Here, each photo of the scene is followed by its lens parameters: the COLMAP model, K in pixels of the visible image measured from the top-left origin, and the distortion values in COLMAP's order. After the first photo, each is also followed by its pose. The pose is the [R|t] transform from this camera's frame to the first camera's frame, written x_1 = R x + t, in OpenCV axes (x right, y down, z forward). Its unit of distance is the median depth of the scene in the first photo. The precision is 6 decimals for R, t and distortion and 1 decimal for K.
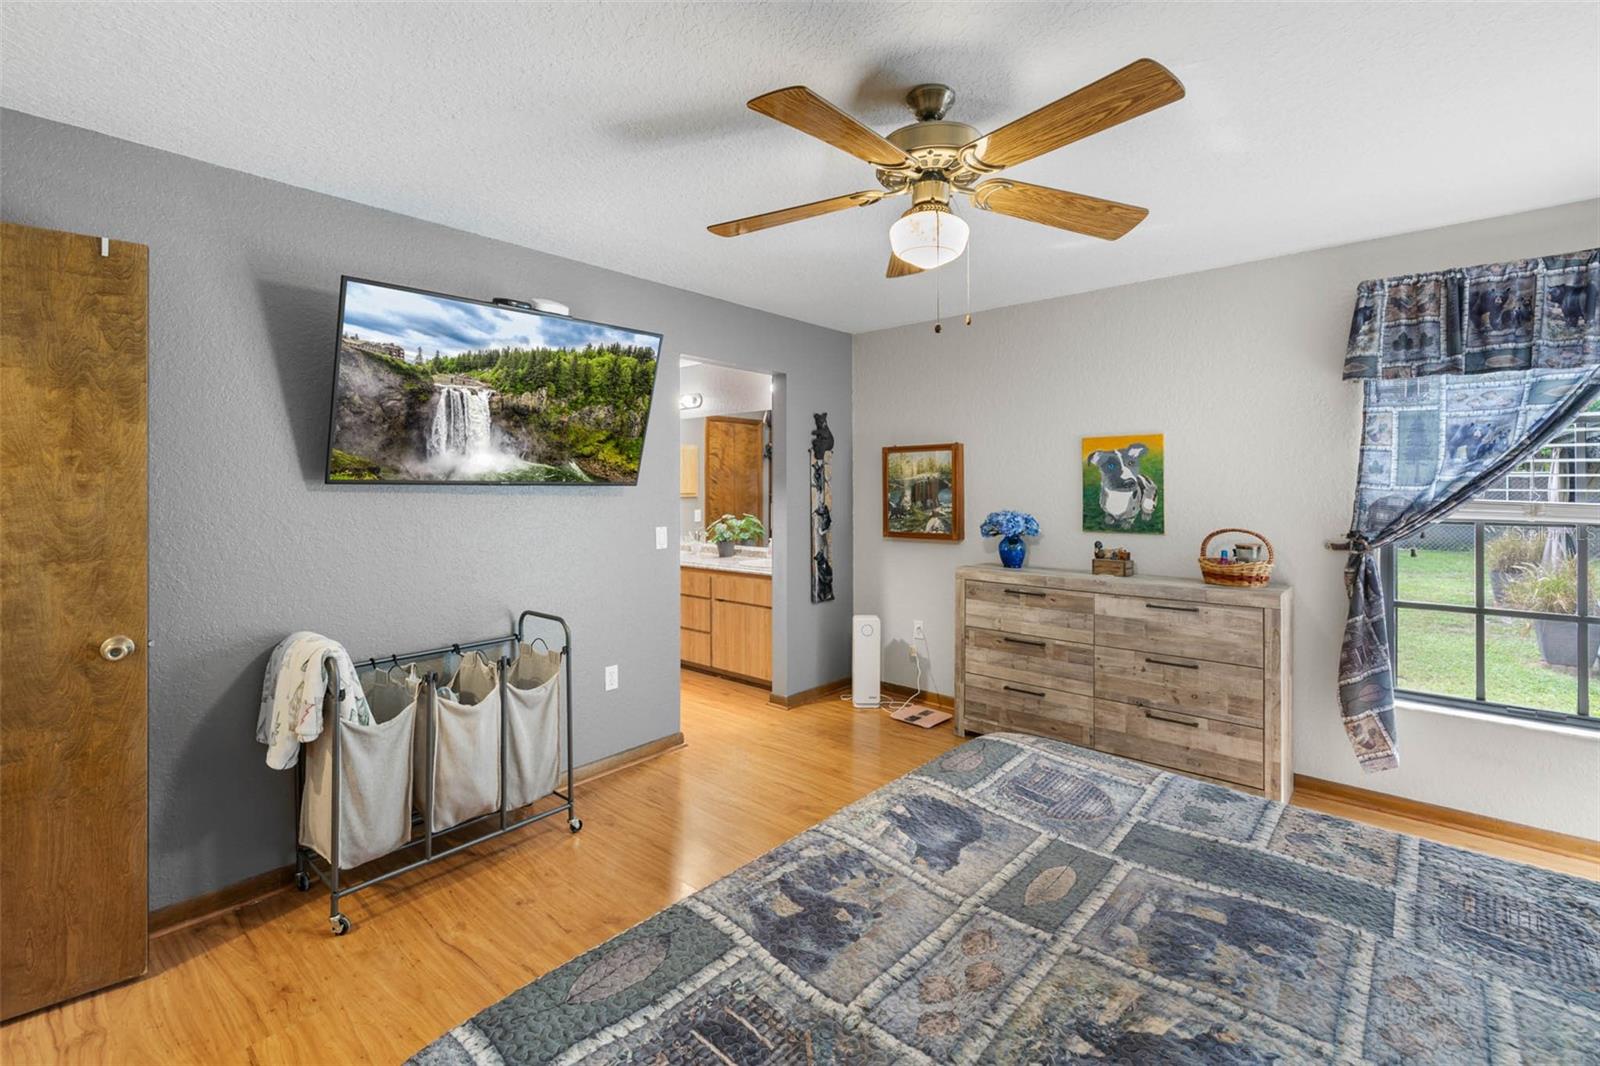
lens RADIAL K [[695.7, 0, 799.5], [0, 695.7, 489.4], [0, 0, 1]] dist [0.000365, -0.000051]
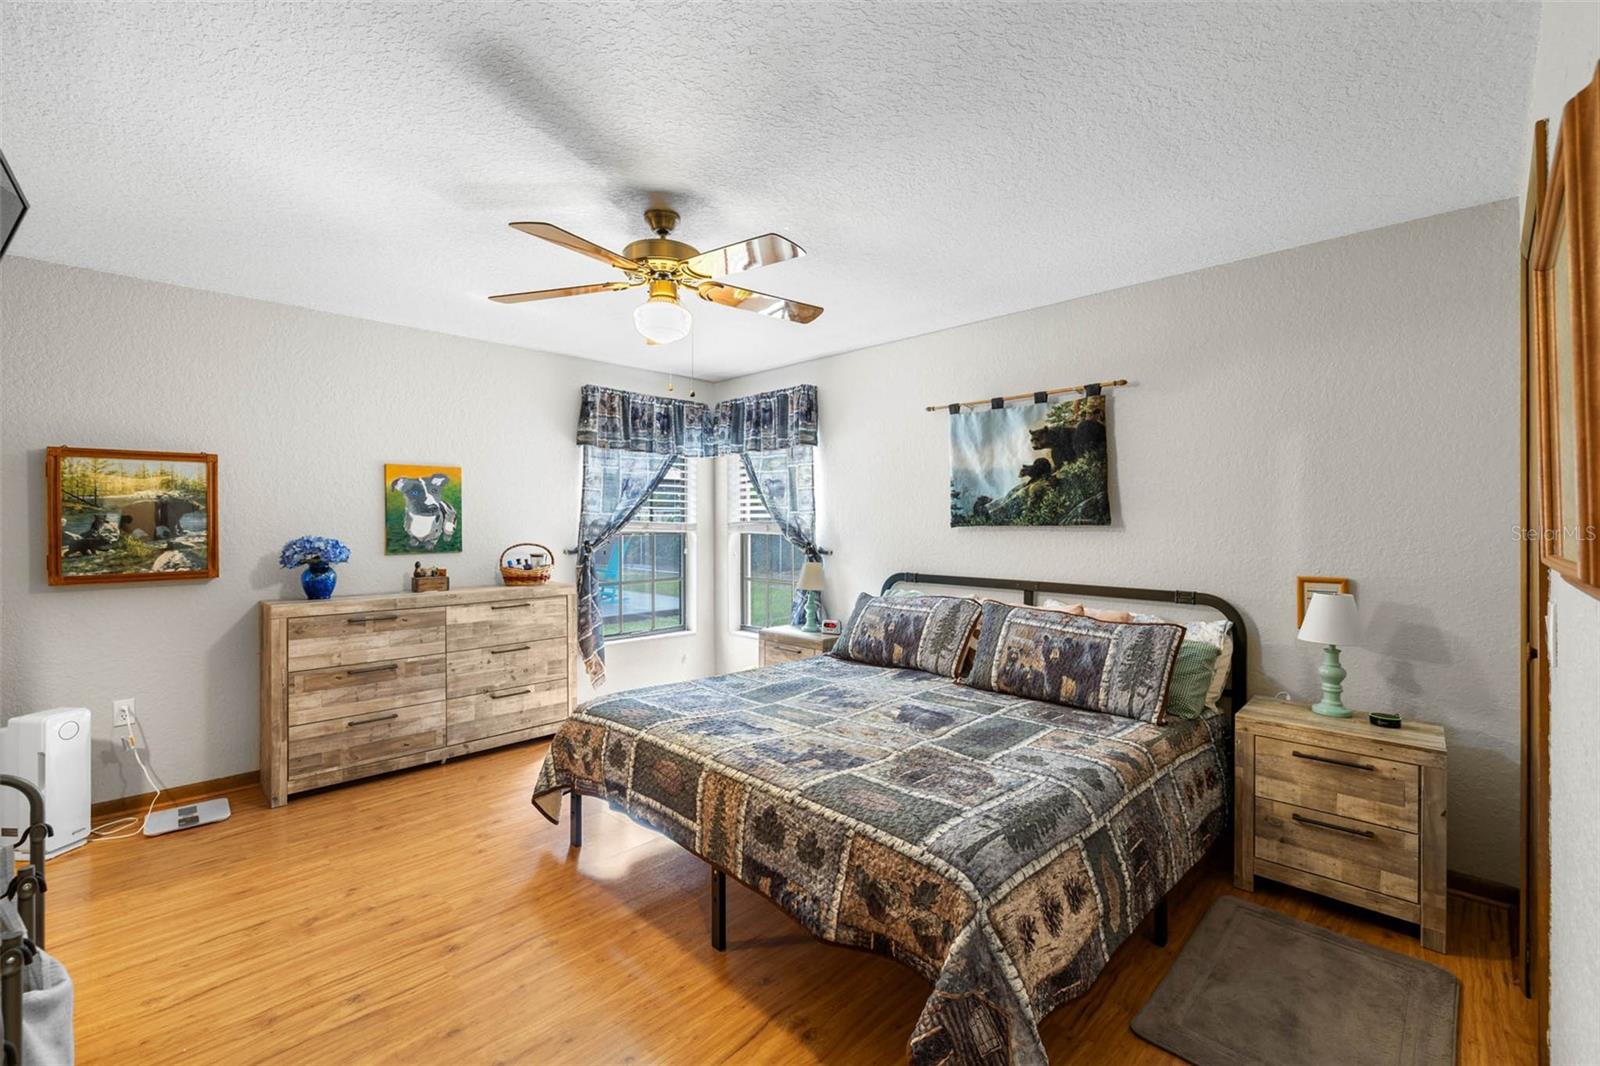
lens RADIAL K [[679.1, 0, 799.9], [0, 679.1, 522.5], [0, 0, 1]] dist [0.001510, 0.000164]
pose [[0.061953, -0.001170, 0.998078, -0.663006], [0.004615, 0.999989, 0.000886, 0.017369], [-0.998068, 0.004551, 0.061958, 0.386783]]
